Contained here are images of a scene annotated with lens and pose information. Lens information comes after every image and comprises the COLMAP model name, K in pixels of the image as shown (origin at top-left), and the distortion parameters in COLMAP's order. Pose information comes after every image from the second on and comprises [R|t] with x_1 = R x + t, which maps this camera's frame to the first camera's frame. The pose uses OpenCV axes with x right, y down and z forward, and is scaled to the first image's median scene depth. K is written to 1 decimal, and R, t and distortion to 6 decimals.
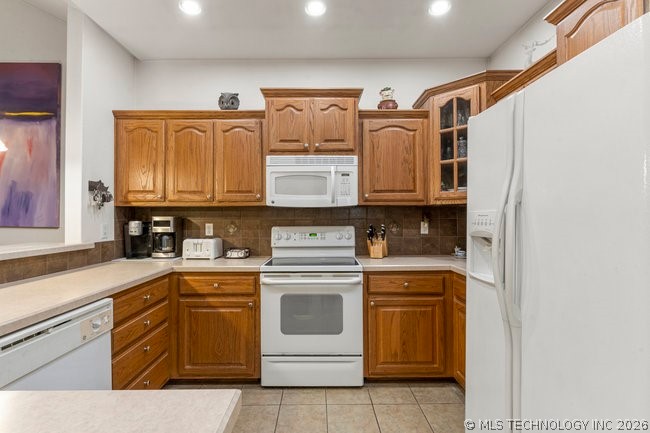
lens RADIAL K [[313.9, 0, 322.4], [0, 313.9, 216.8], [0, 0, 1]] dist [0.001469, 0.000312]
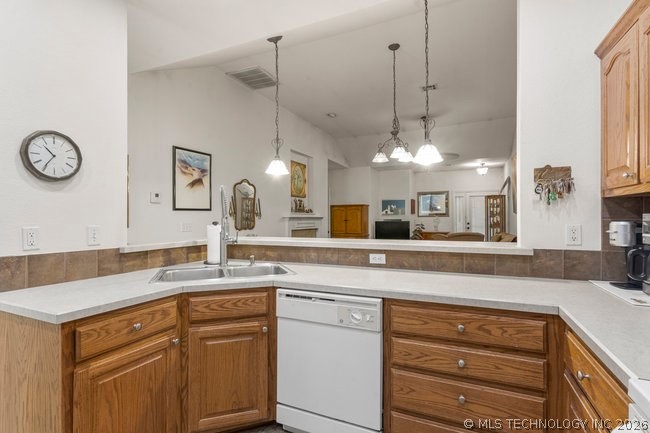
lens RADIAL K [[313.9, 0, 322.4], [0, 313.9, 216.8], [0, 0, 1]] dist [0.001469, 0.000312]
pose [[-0.434922, 0.002213, -0.900466, 0.177004], [0.010252, 0.999944, -0.002494, 0.000710], [0.900410, -0.010316, -0.434920, 0.798623]]
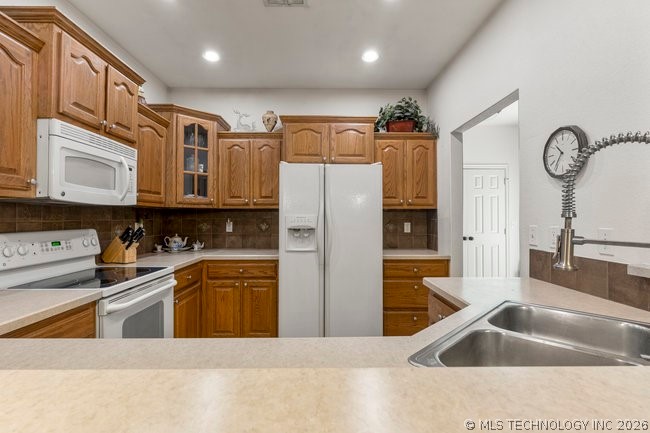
lens RADIAL K [[313.9, 0, 322.4], [0, 313.9, 216.8], [0, 0, 1]] dist [0.001469, 0.000312]
pose [[-0.004136, 0.006138, 0.999973, -0.816585], [-0.005123, 0.999968, -0.006159, 0.000205], [-0.999978, -0.005149, -0.004104, 0.484102]]
